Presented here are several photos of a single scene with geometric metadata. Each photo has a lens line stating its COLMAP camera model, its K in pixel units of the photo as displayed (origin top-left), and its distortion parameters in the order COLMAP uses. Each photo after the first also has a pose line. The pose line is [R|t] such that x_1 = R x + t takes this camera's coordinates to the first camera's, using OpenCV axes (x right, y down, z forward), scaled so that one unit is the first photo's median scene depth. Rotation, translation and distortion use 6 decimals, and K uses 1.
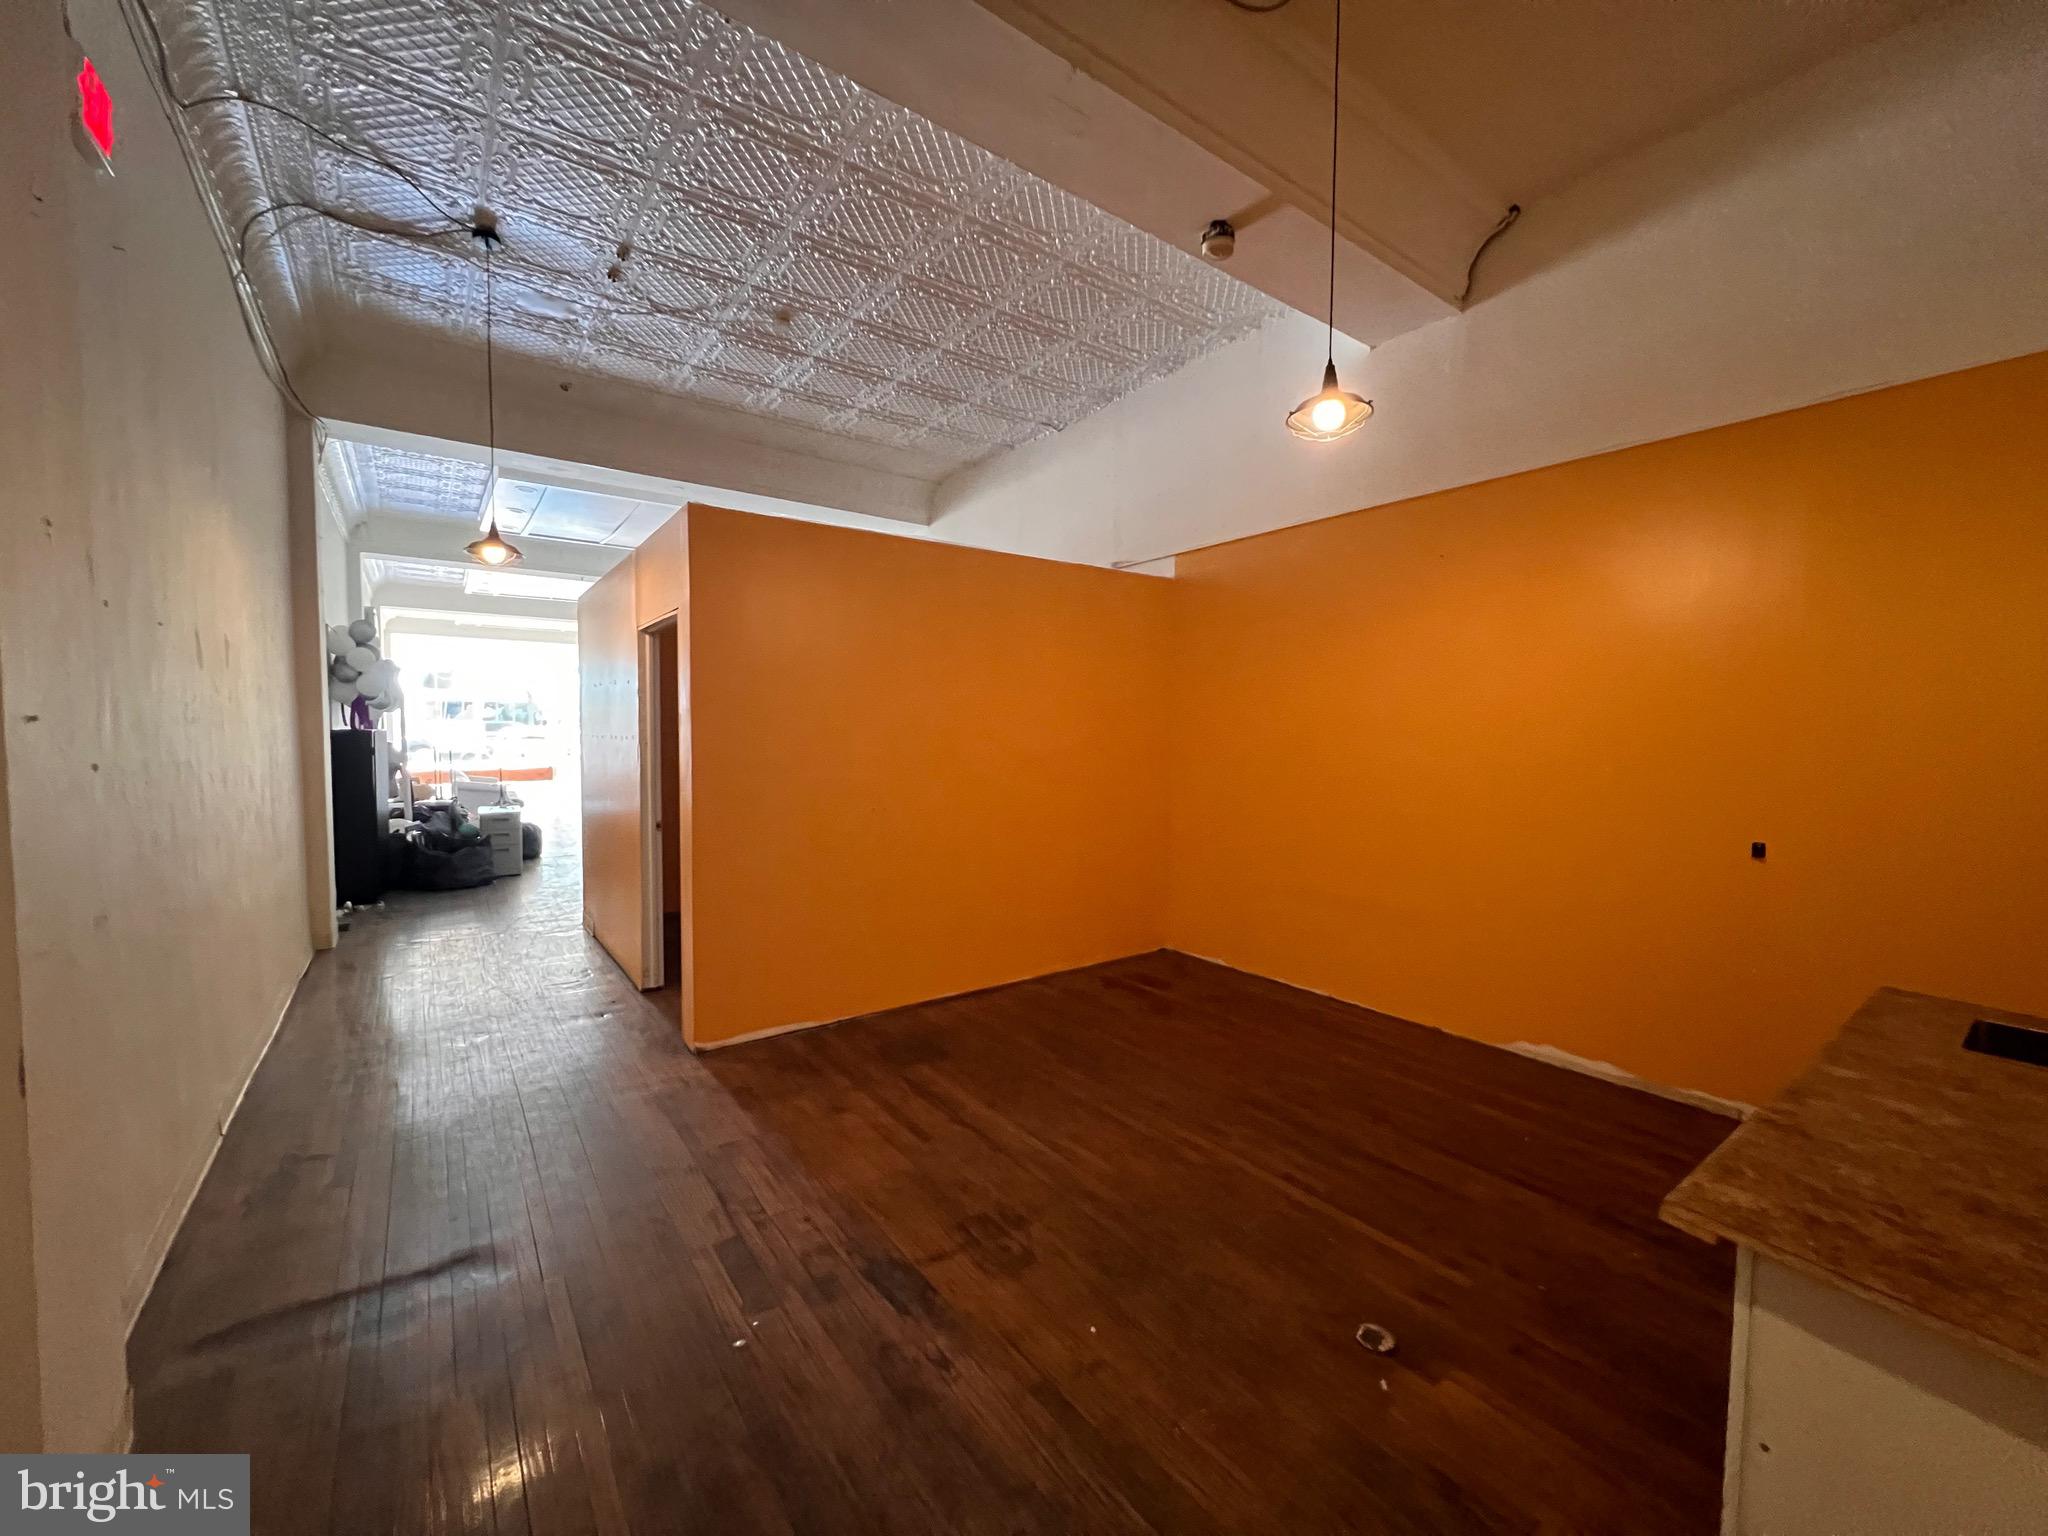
lens RADIAL K [[814.2, 0, 1022.6], [0, 814.2, 771.0], [0, 0, 1]] dist [-0.000978, -0.000436]
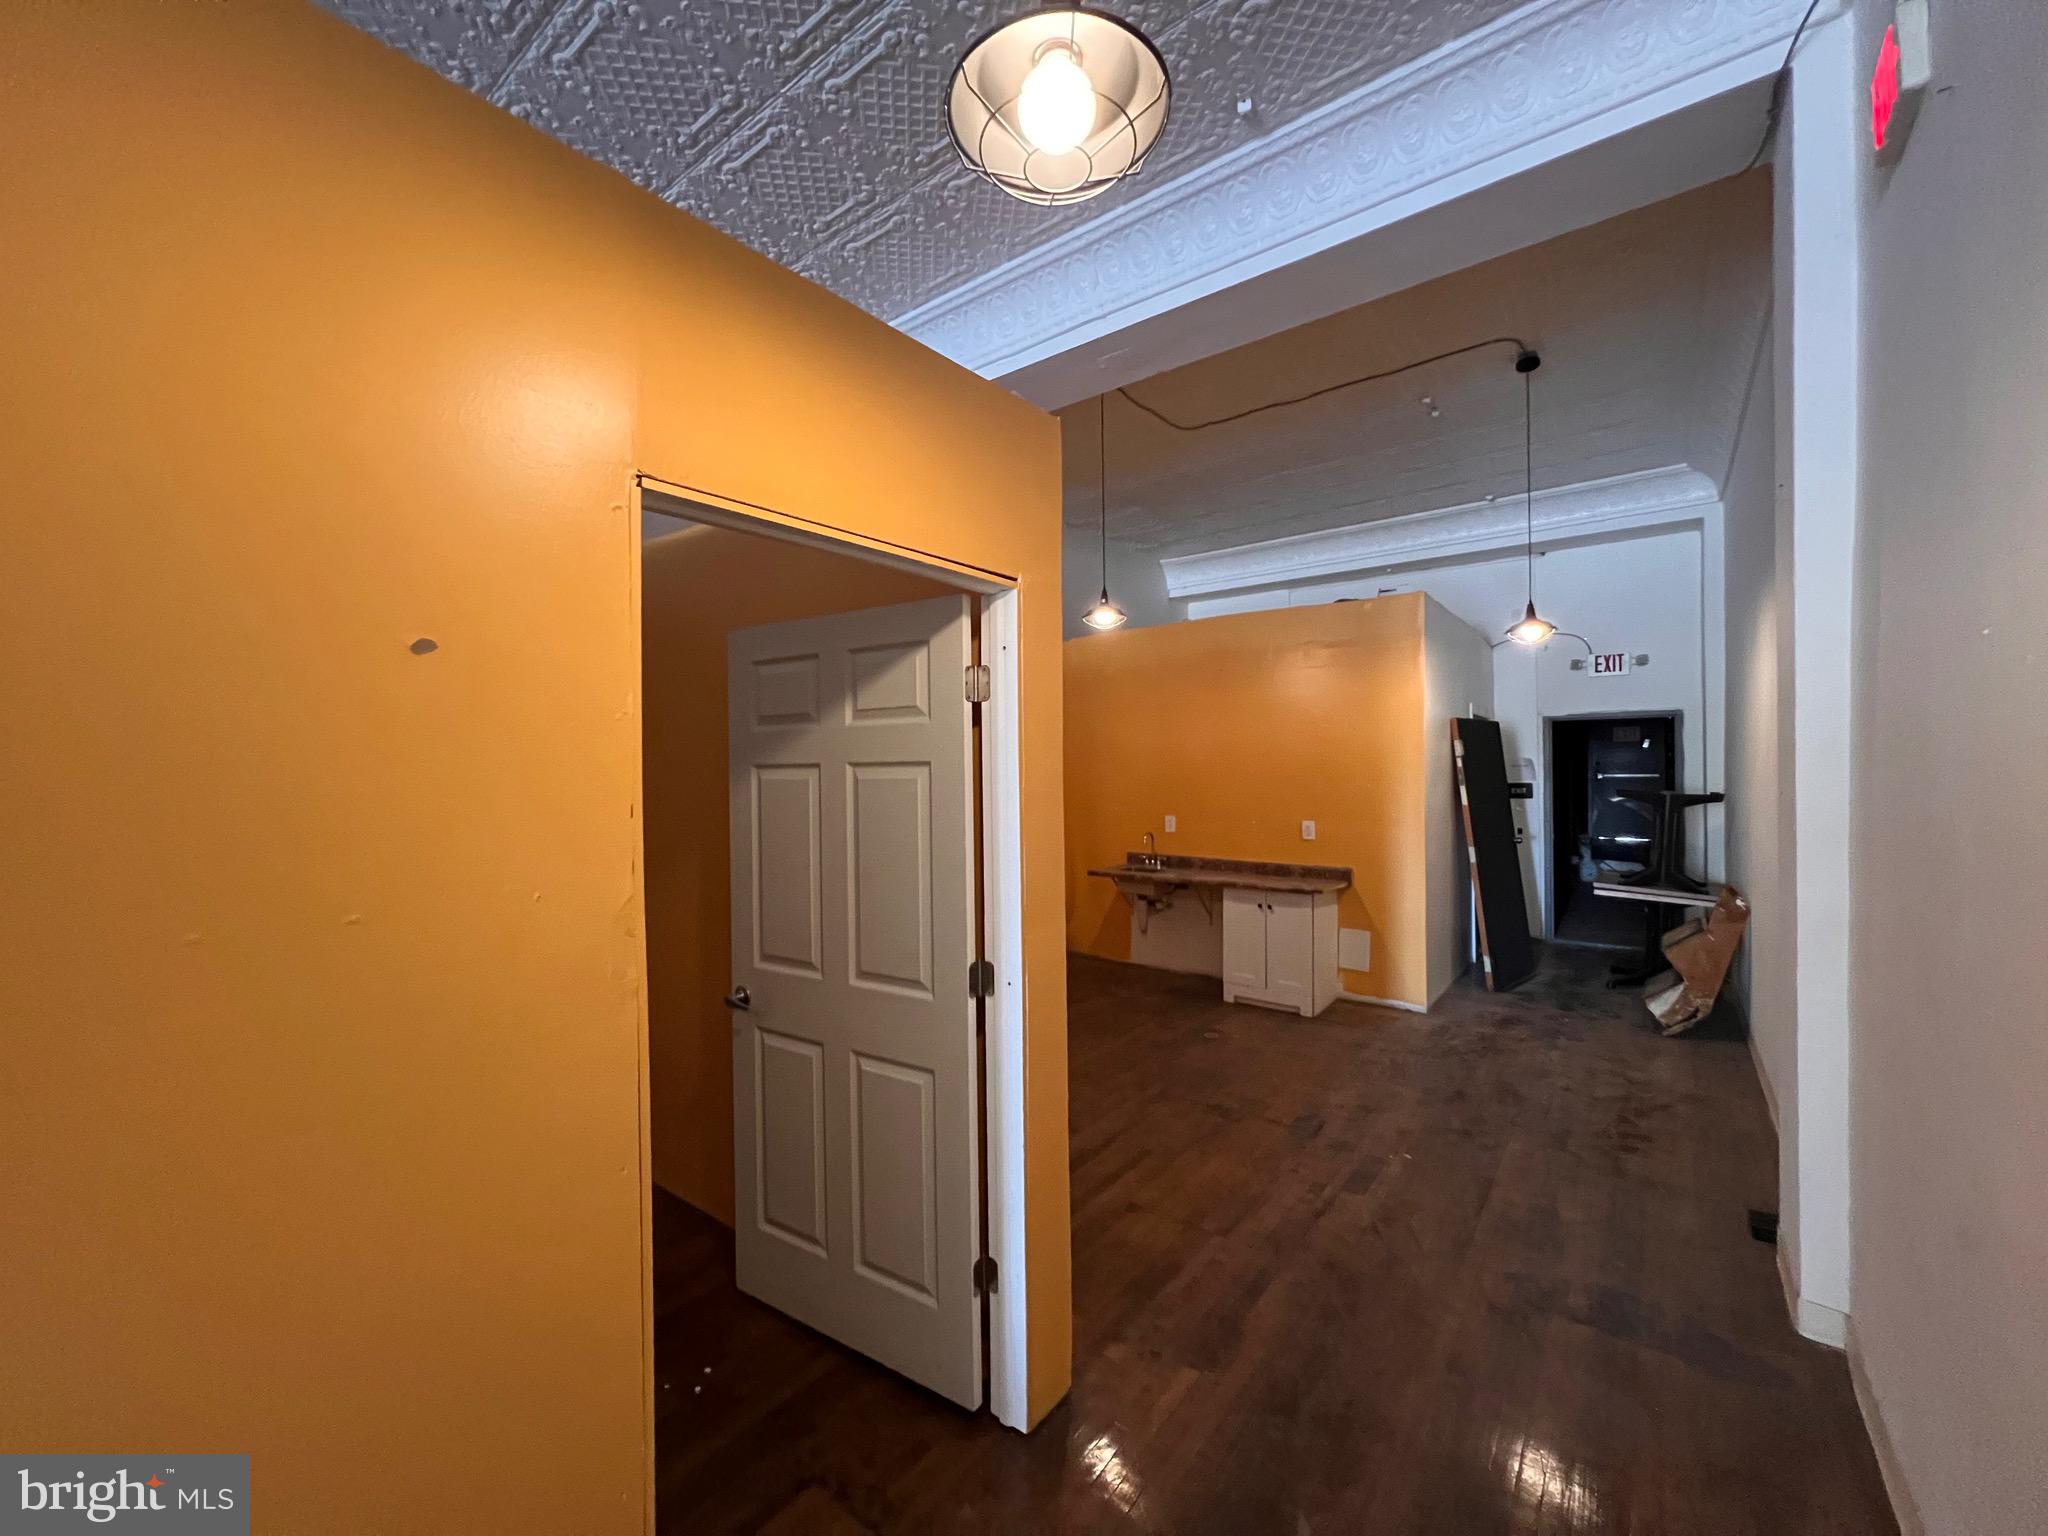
lens RADIAL K [[814.2, 0, 1025.1], [0, 814.2, 765.8], [0, 0, 1]] dist [-0.000978, -0.000436]
pose [[-0.267865, -0.005845, 0.963439, -1.499720], [0.054625, 0.998281, 0.021244, -0.153230], [-0.961907, 0.058319, -0.267085, 1.853183]]
